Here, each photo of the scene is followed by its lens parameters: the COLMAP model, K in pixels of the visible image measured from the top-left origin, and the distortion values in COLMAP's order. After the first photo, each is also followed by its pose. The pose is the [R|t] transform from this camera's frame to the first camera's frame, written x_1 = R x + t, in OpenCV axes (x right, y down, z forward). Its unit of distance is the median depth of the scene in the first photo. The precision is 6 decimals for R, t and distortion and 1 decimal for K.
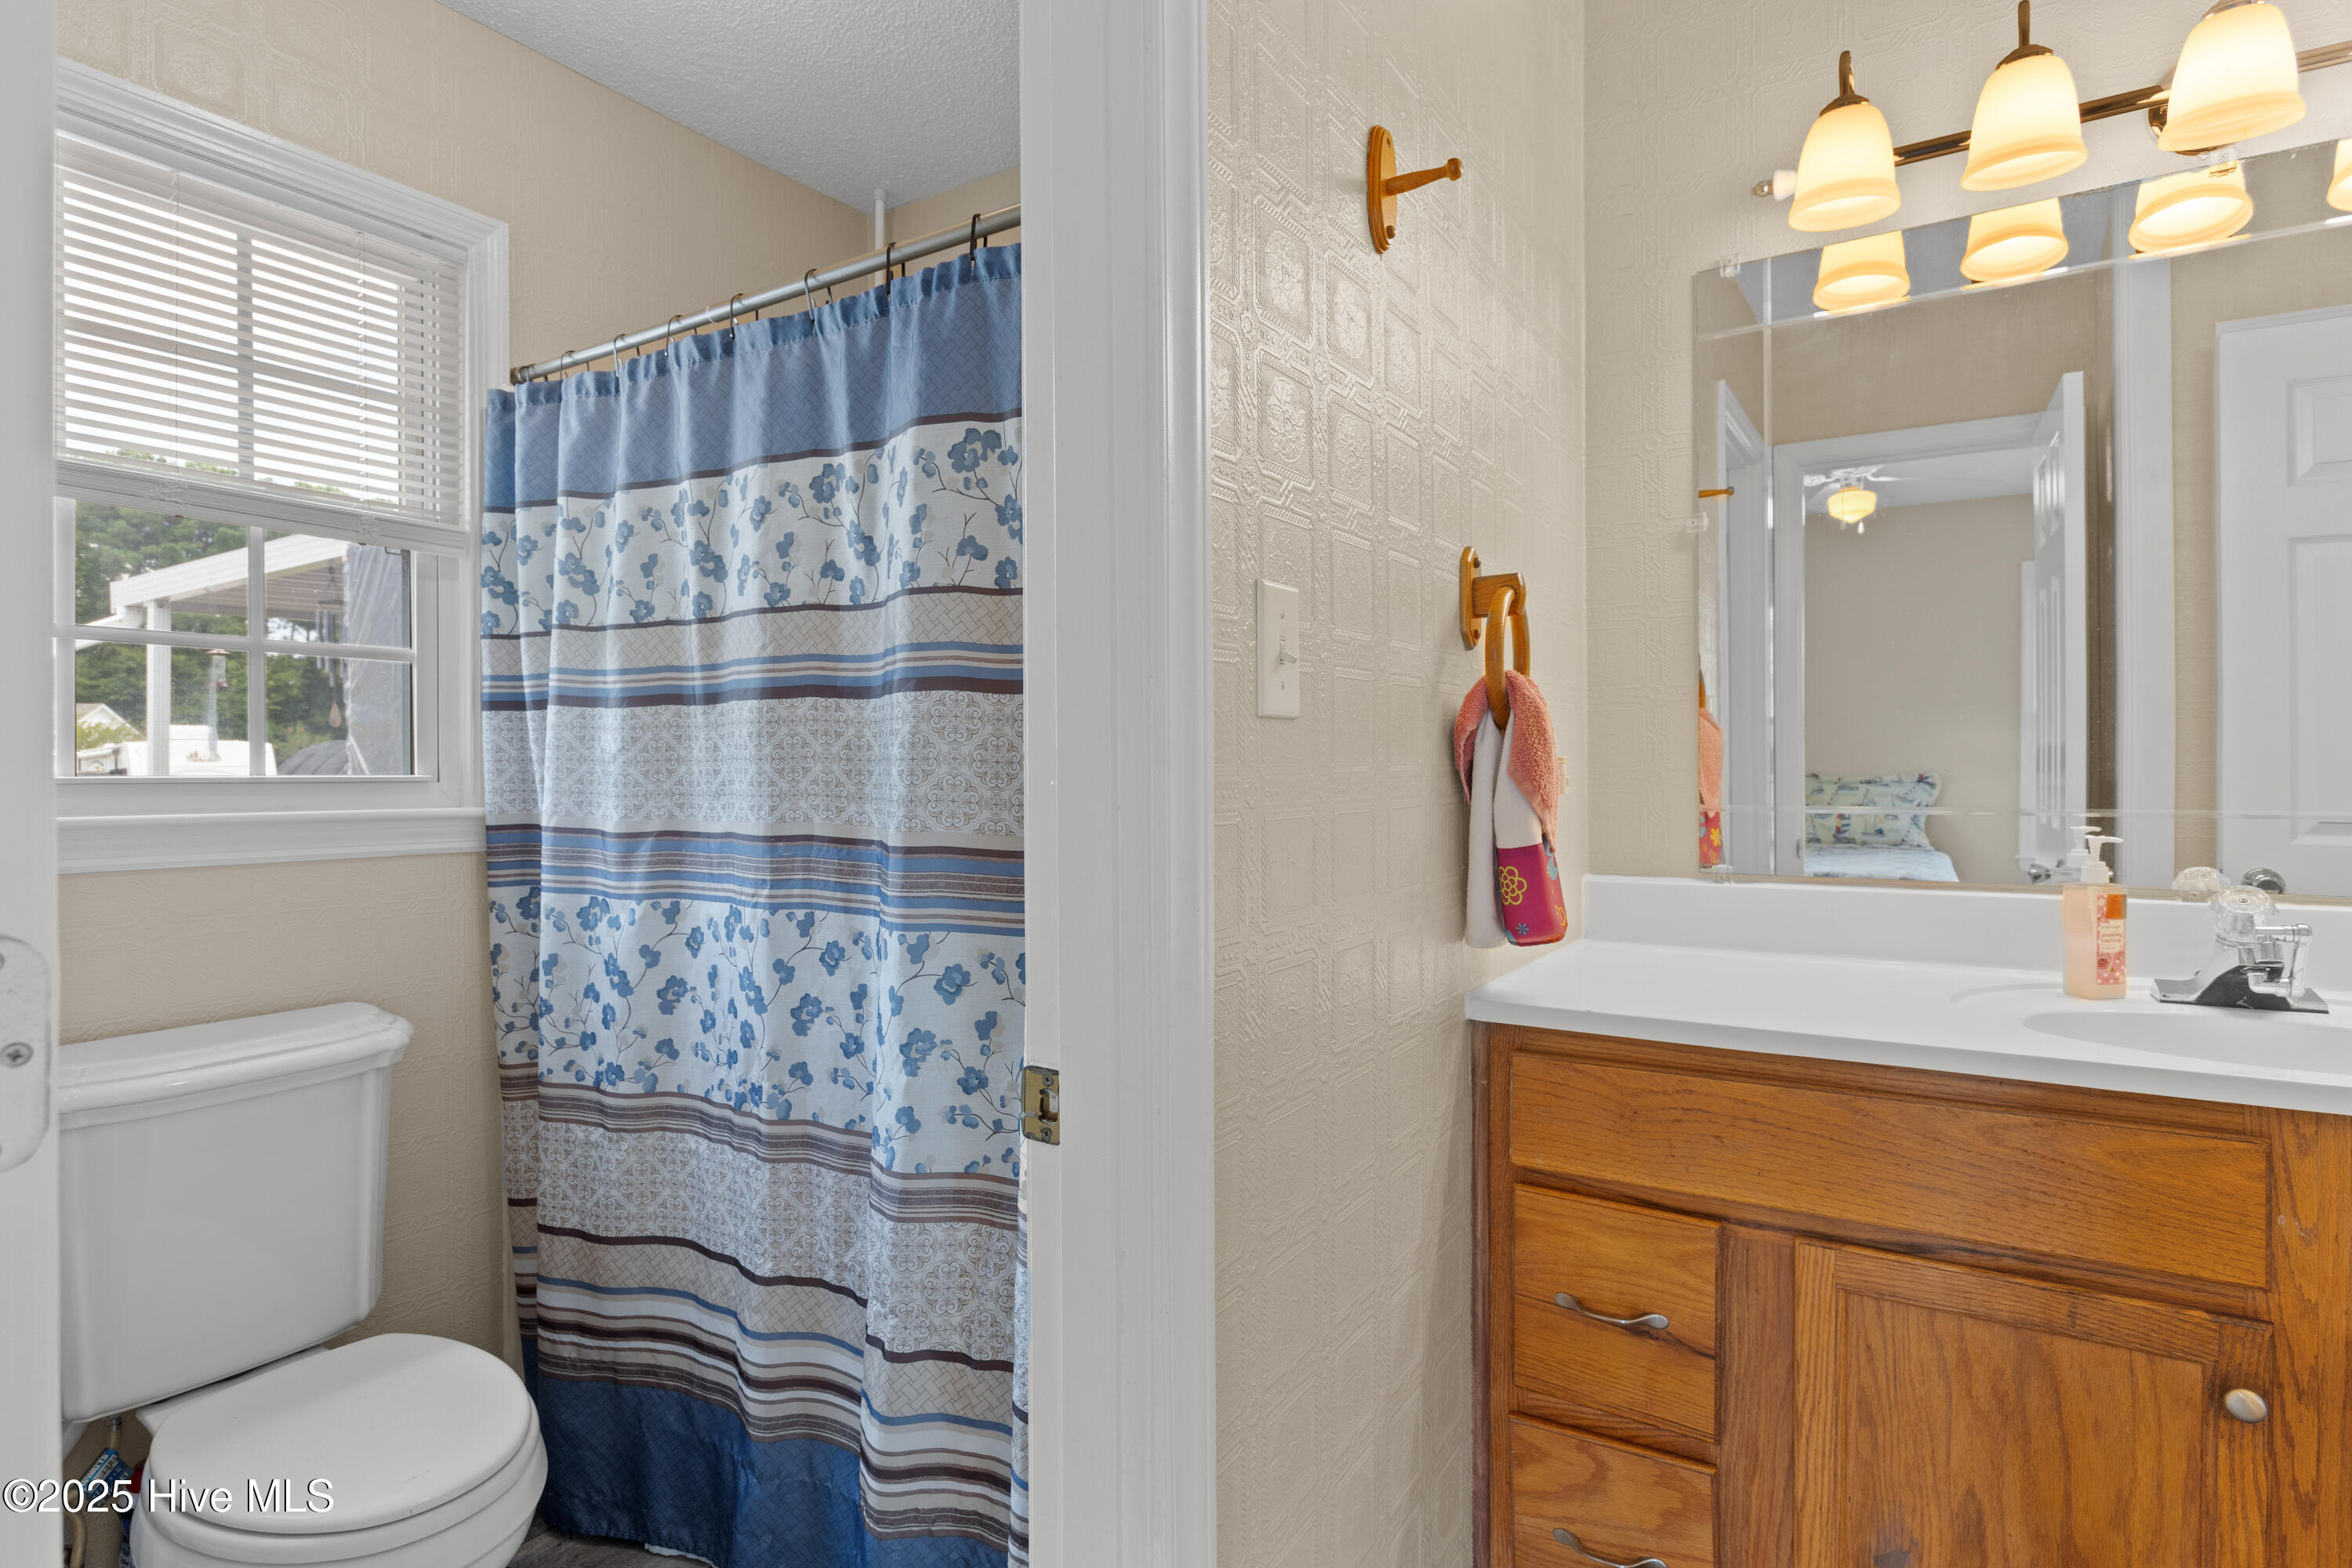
lens RADIAL K [[1223.3, 0, 1176.0], [0, 1223.3, 784.0], [0, 0, 1]] dist [0.000137, 0.000028]
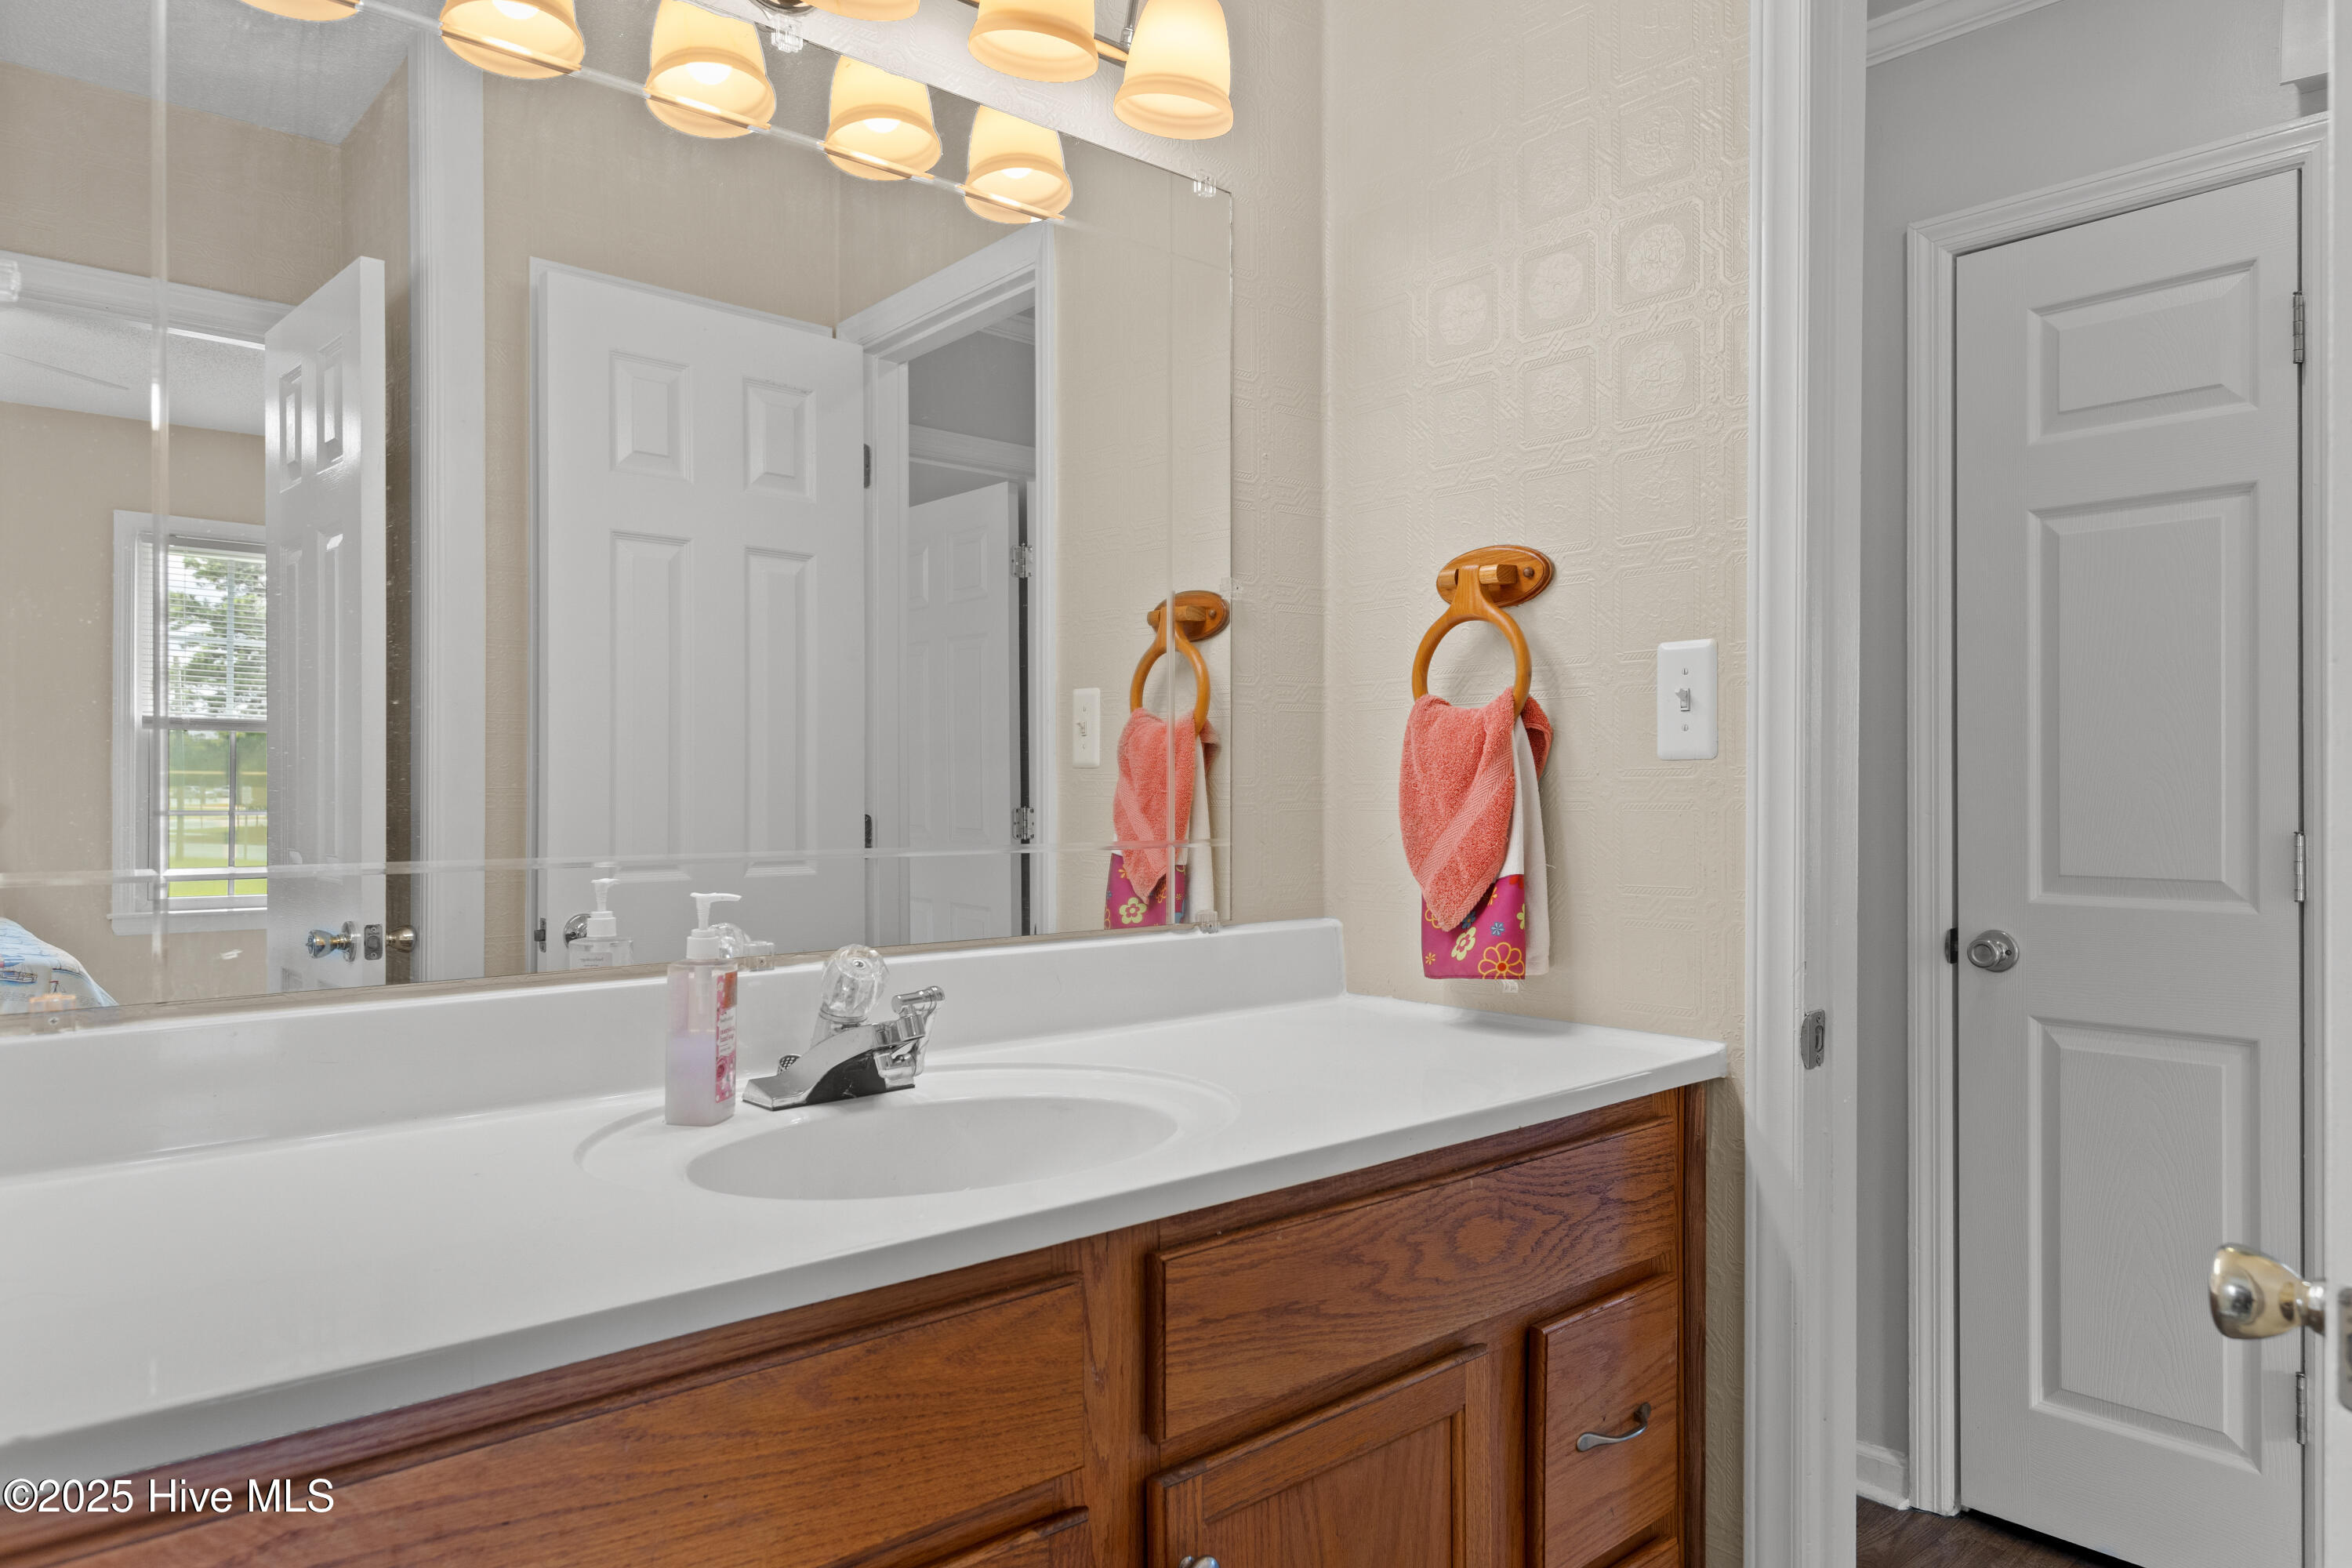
lens RADIAL K [[1509.7, 0, 1176.0], [0, 1509.7, 784.0], [0, 0, 1]] dist [-0.000291, 0.000751]
pose [[0.264781, 0.012846, 0.964223, -0.018618], [0.005374, 0.999876, -0.014797, -0.005535], [-0.964294, 0.009100, 0.264679, 0.527821]]
